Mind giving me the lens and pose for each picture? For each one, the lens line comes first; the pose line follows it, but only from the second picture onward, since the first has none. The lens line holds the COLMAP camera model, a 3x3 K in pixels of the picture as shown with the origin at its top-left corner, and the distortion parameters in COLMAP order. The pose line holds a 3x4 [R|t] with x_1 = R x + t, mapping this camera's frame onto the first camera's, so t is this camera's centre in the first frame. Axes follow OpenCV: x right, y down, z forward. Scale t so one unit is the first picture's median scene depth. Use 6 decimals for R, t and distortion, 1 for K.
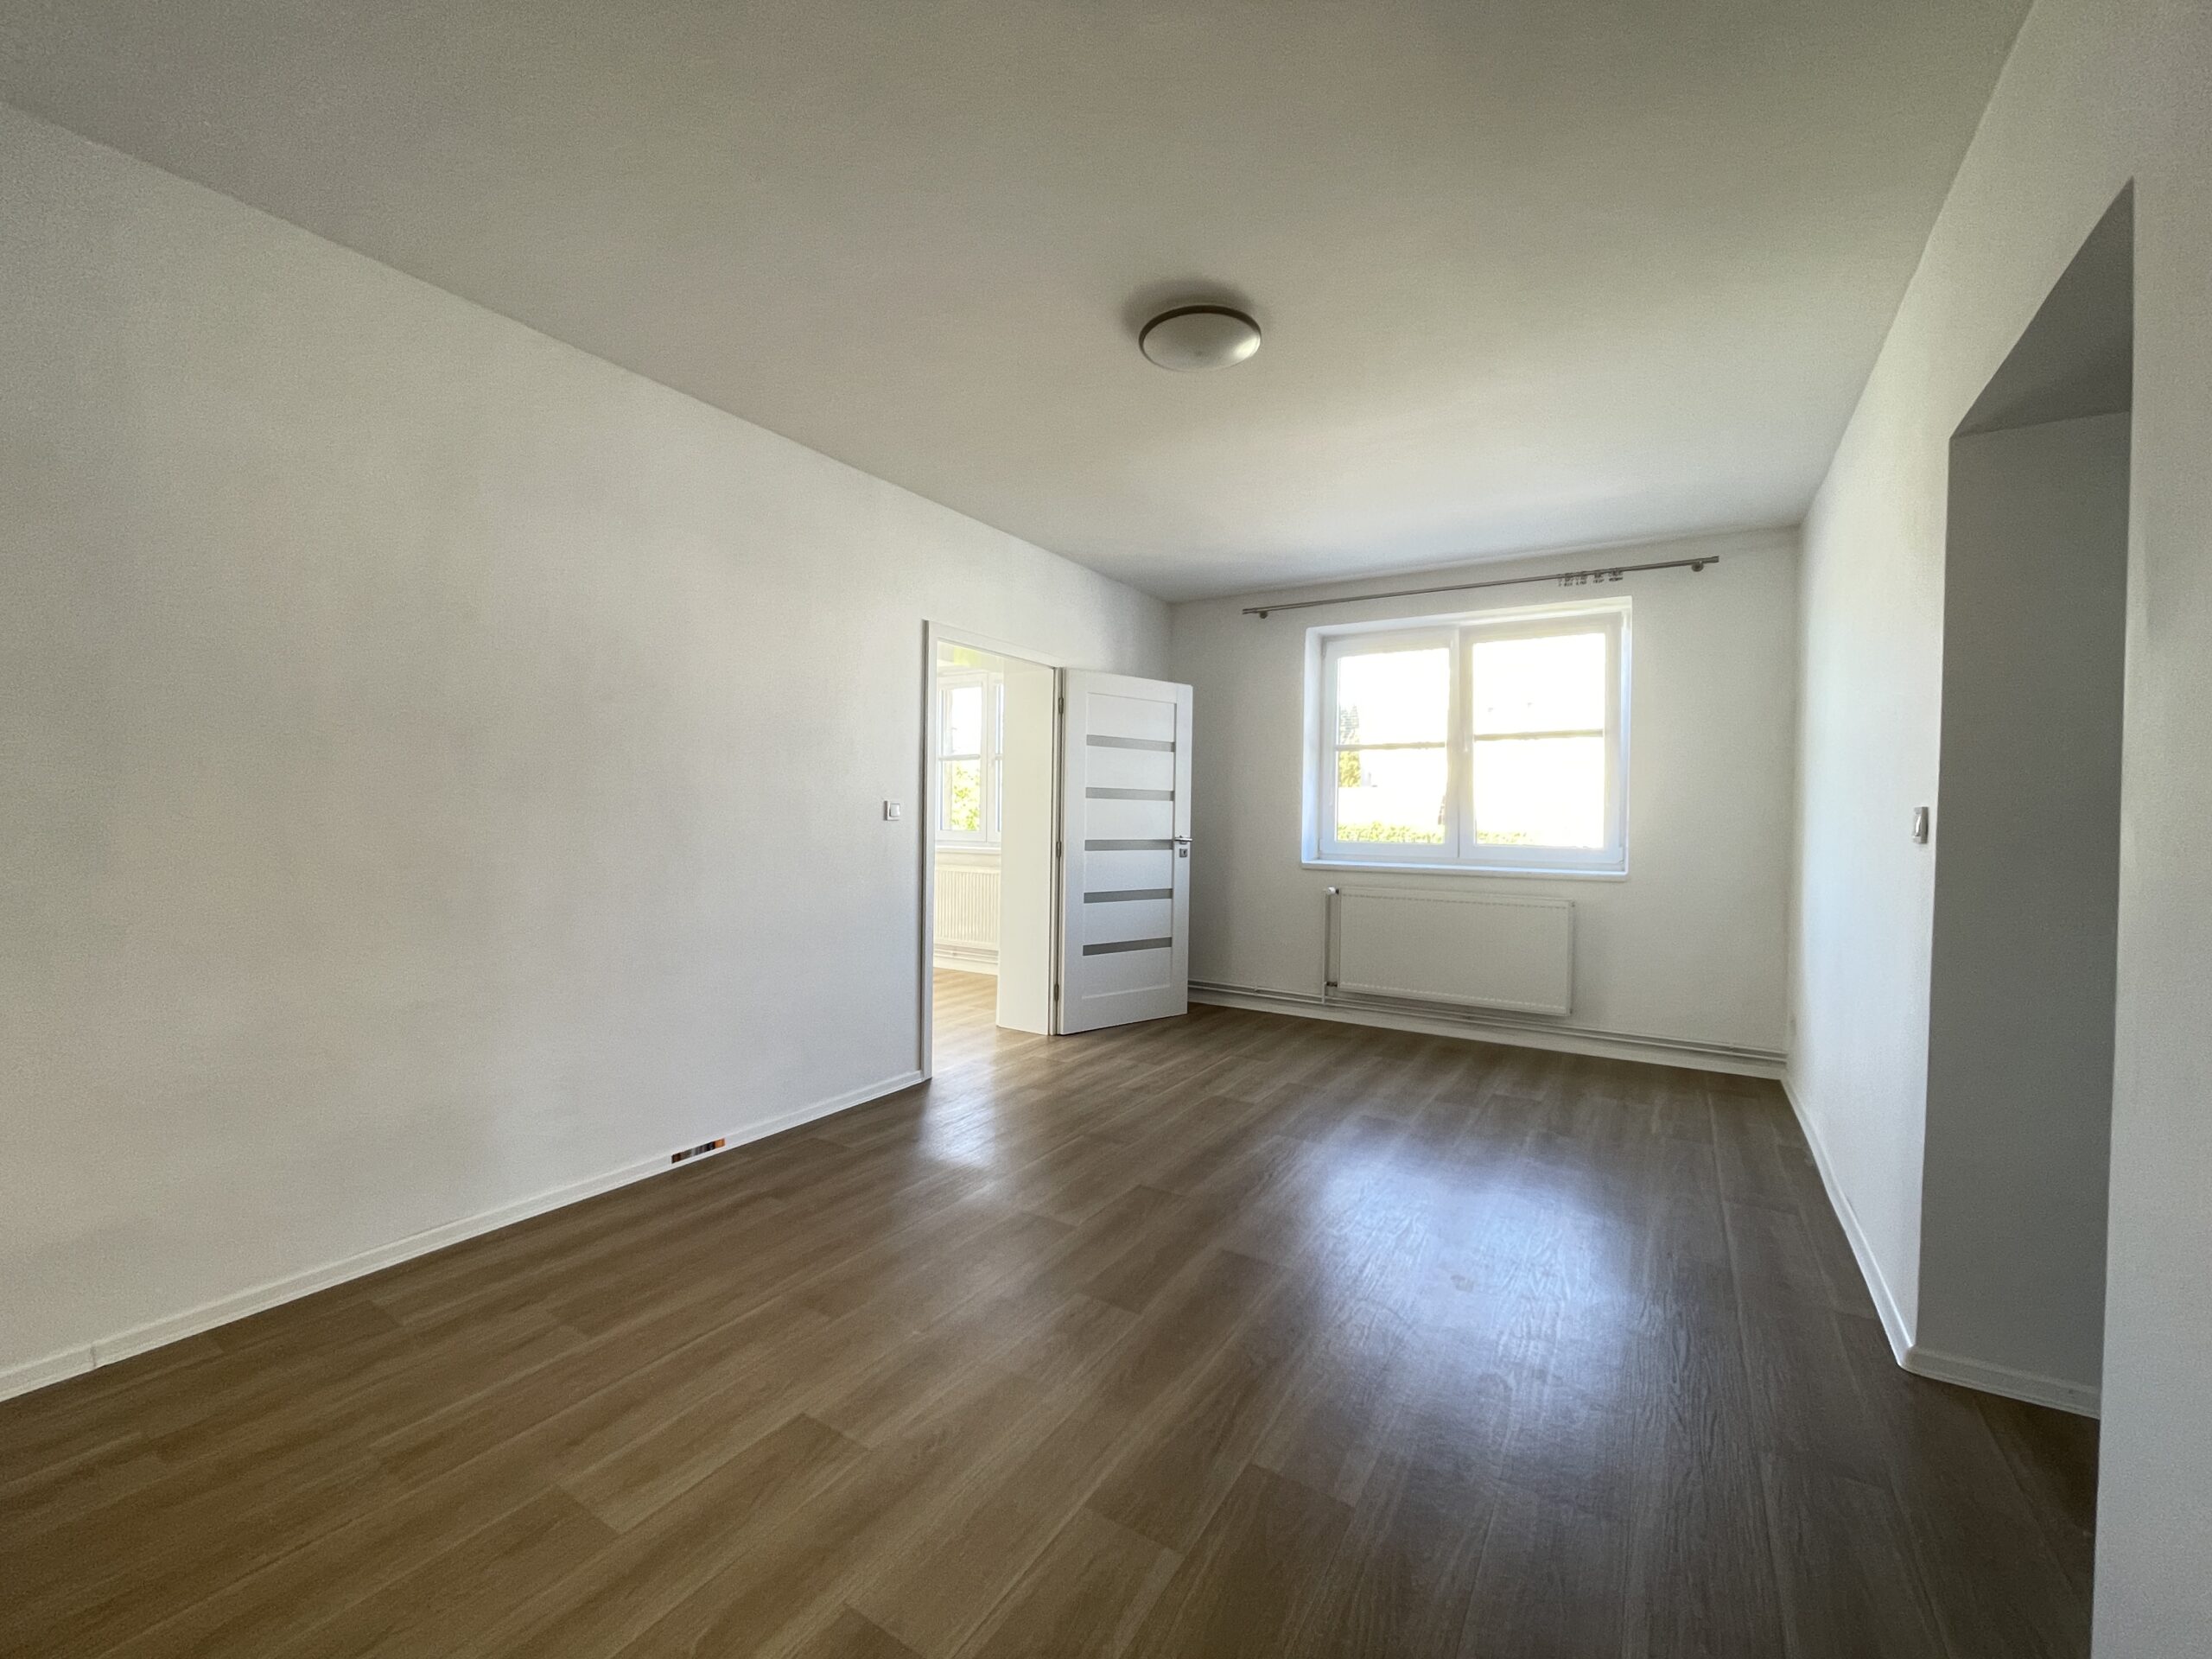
lens RADIAL K [[891.5, 0, 1106.0], [0, 891.5, 829.5], [0, 0, 1]] dist [-0.009181, 0.002905]
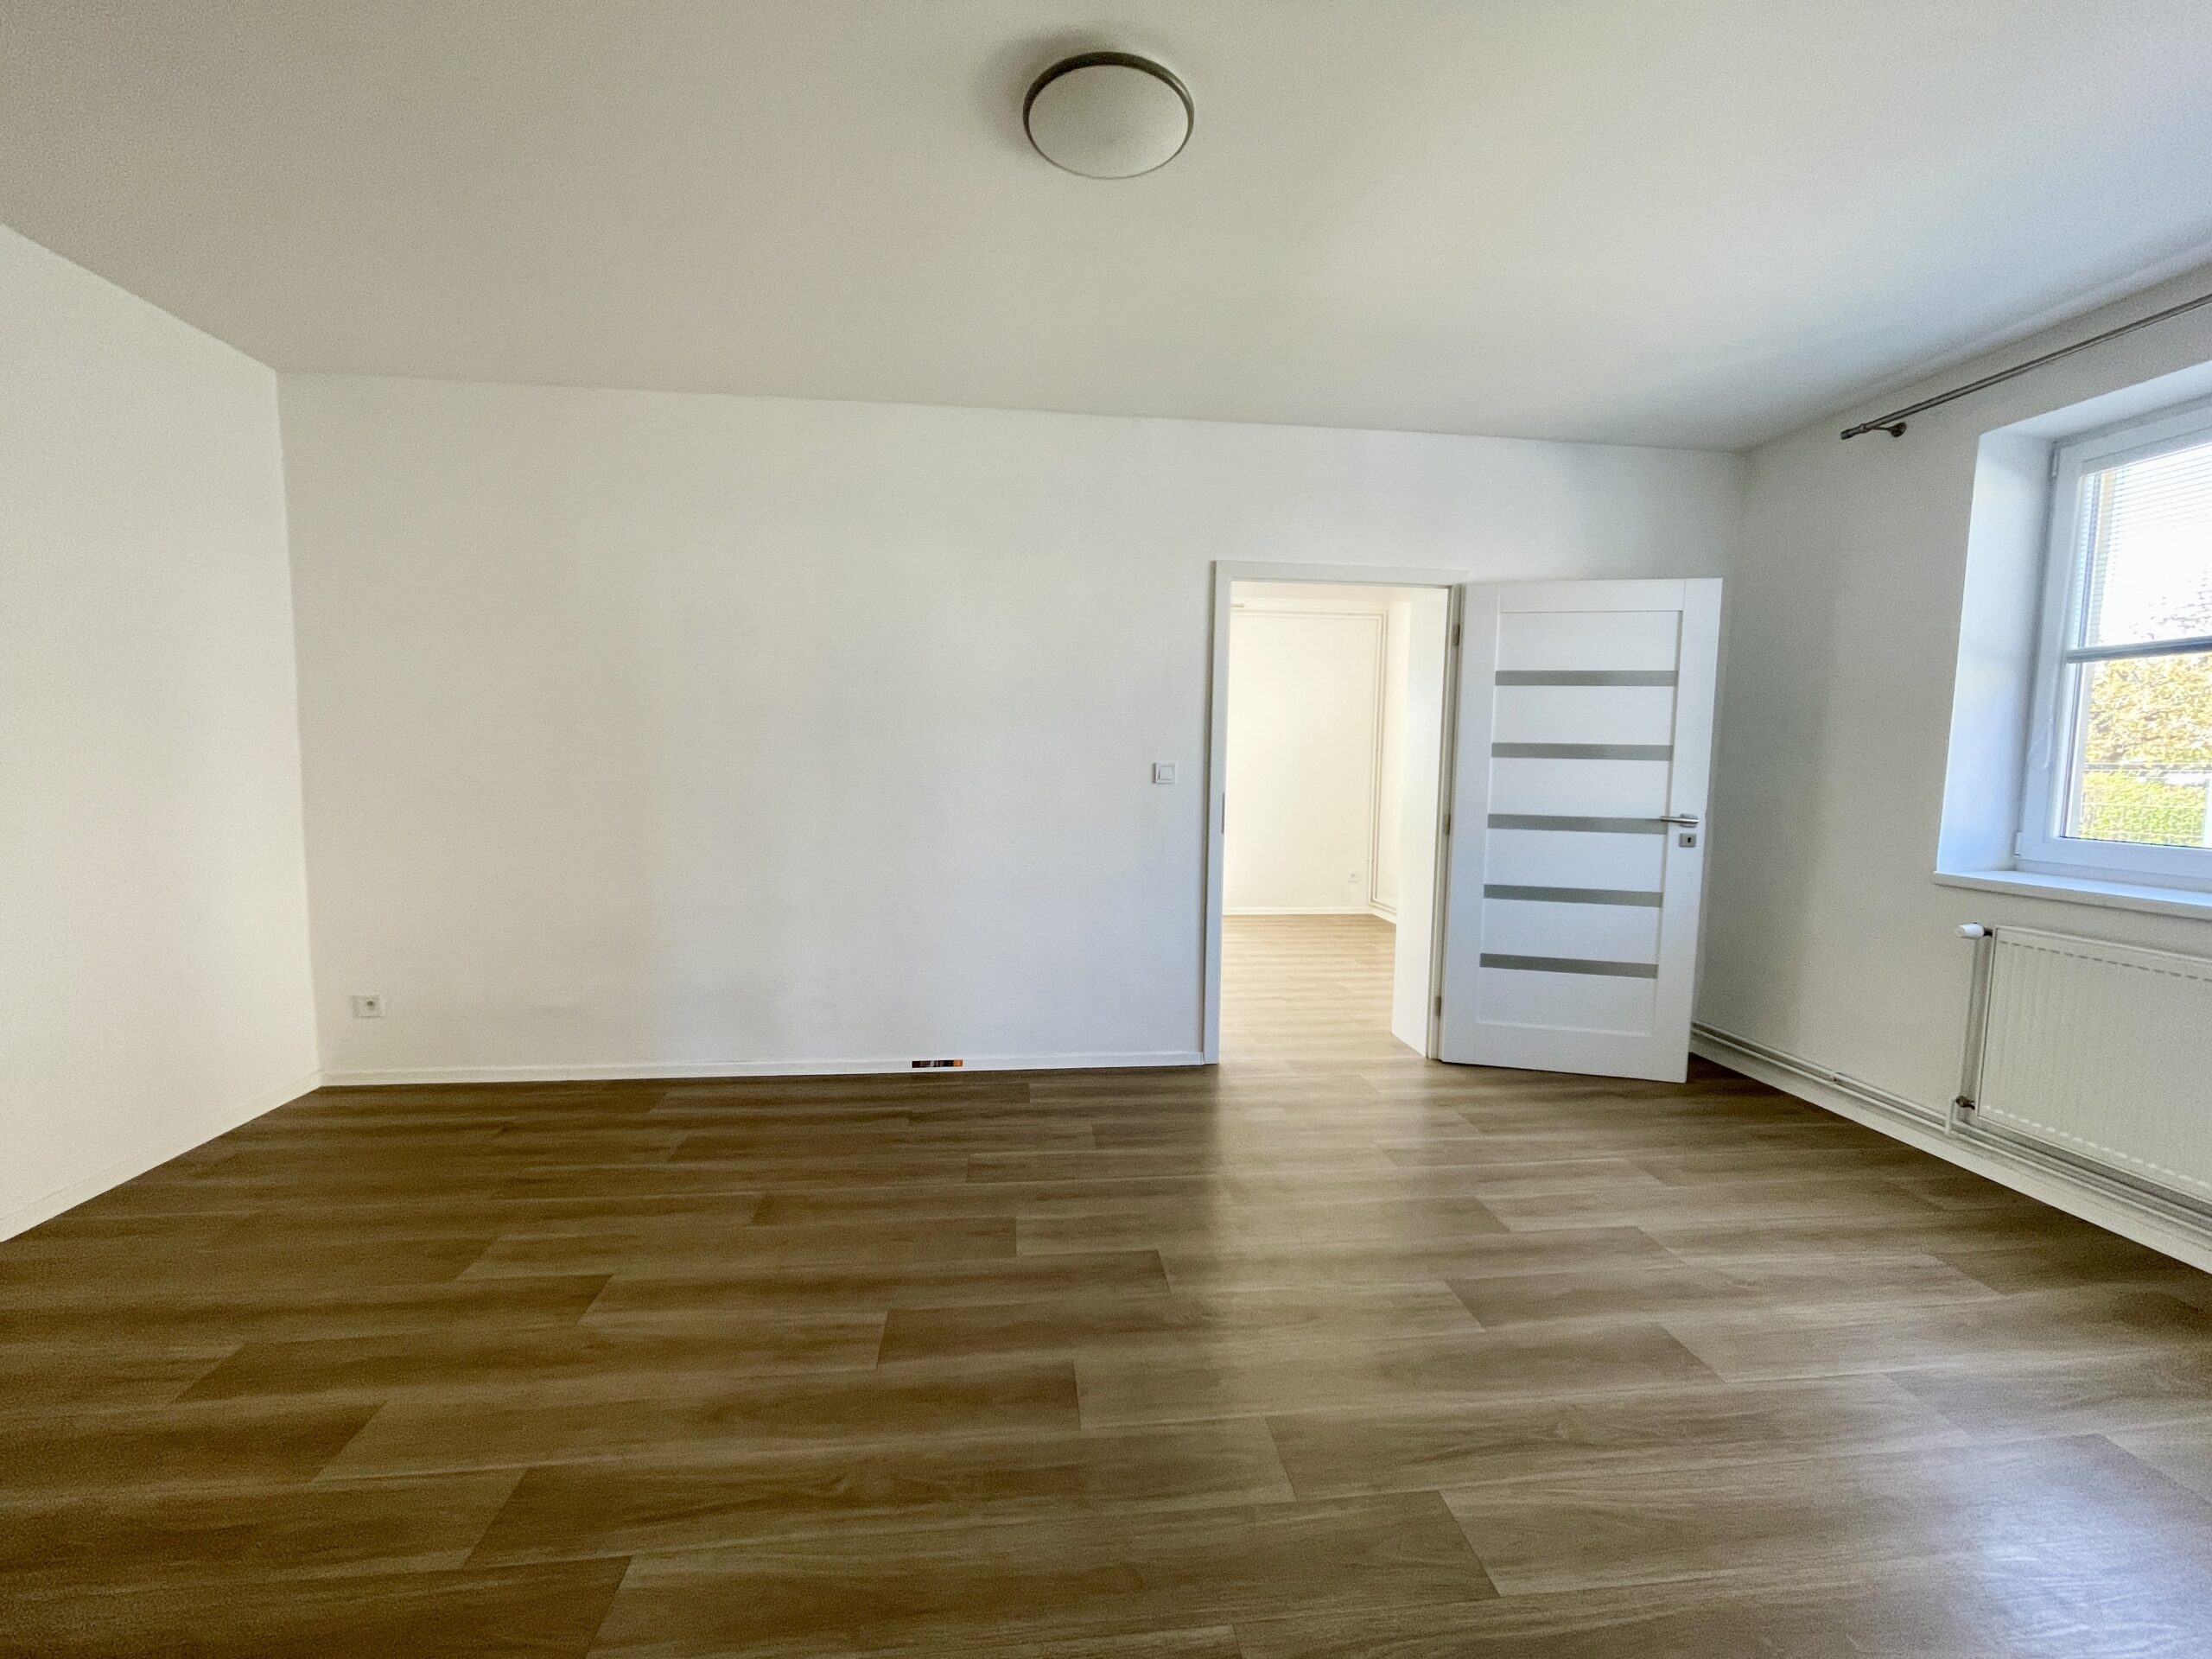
lens RADIAL K [[881.4, 0, 1099.8], [0, 881.4, 838.0], [0, 0, 1]] dist [-0.007286, 0.000050]
pose [[0.622706, 0.068713, -0.779433, 0.358109], [-0.018591, 0.997155, 0.073054, -0.016102], [0.782235, -0.031000, 0.622212, 0.289689]]
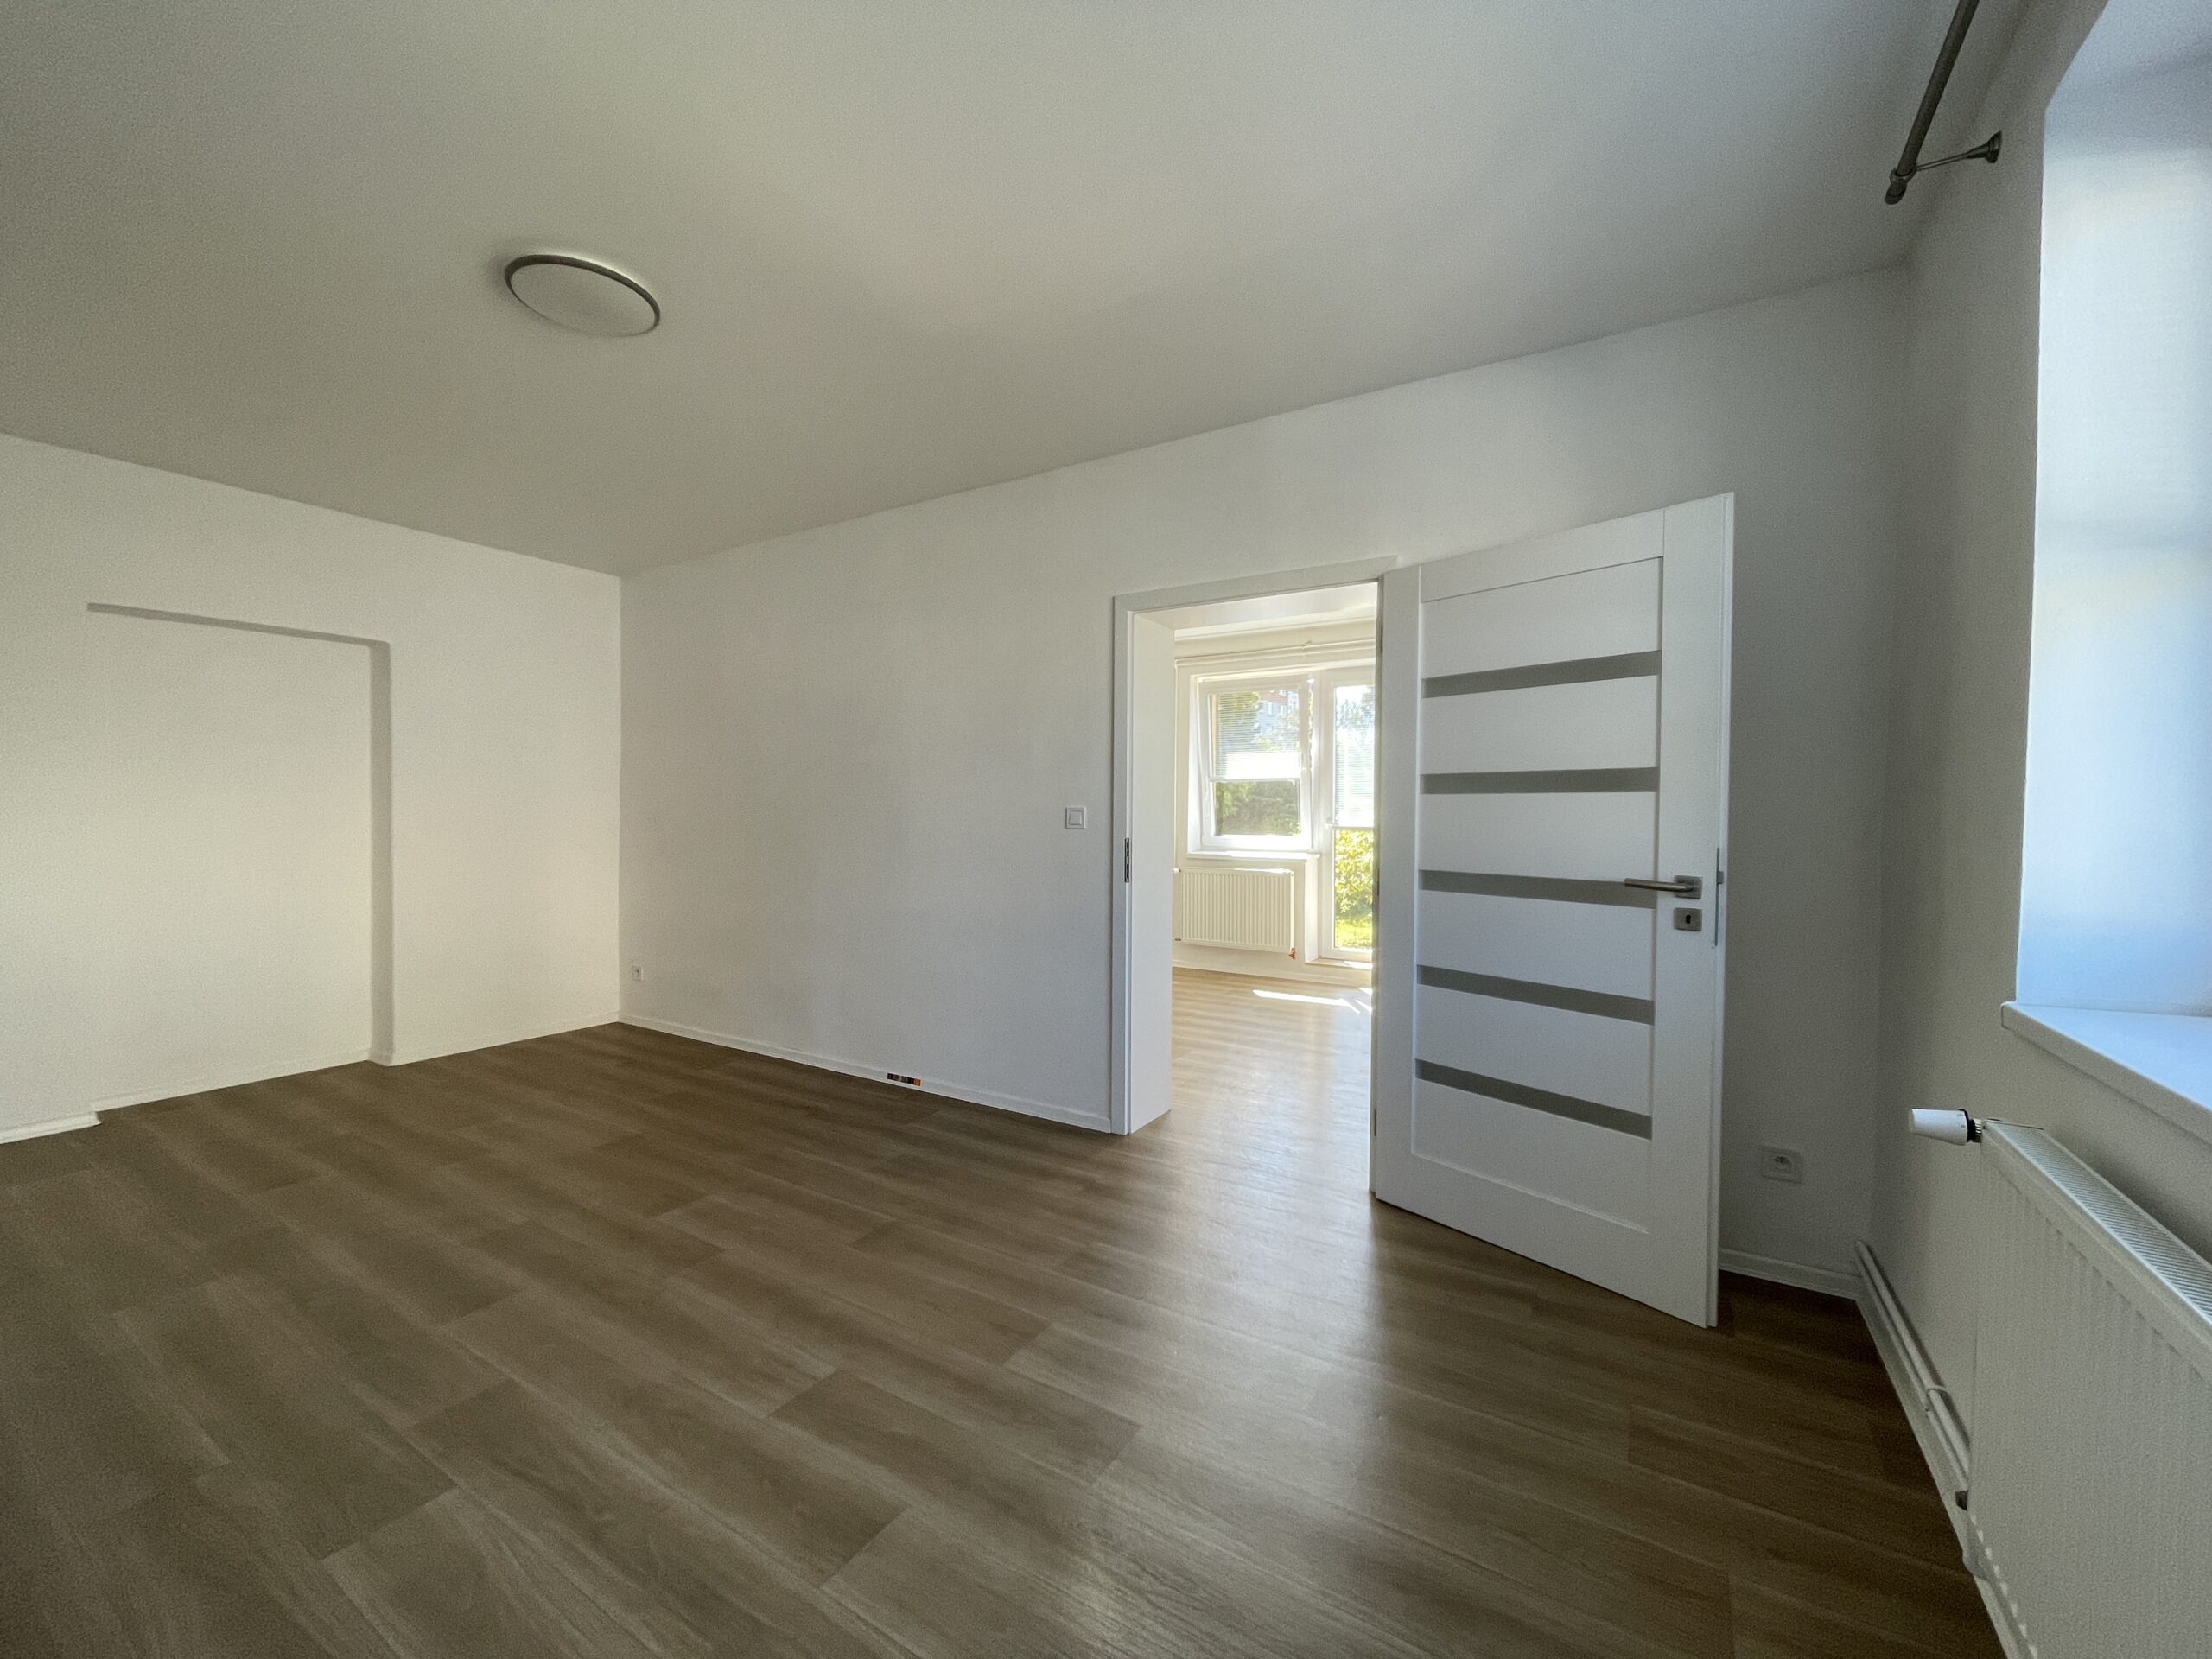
lens RADIAL K [[891.5, 0, 1106.0], [0, 891.5, 829.5], [0, 0, 1]] dist [-0.009181, 0.002905]
pose [[0.007782, 0.011580, -0.999903, 0.542632], [-0.014753, 0.999825, 0.011465, -0.016688], [0.999861, 0.014662, 0.007951, 0.818191]]
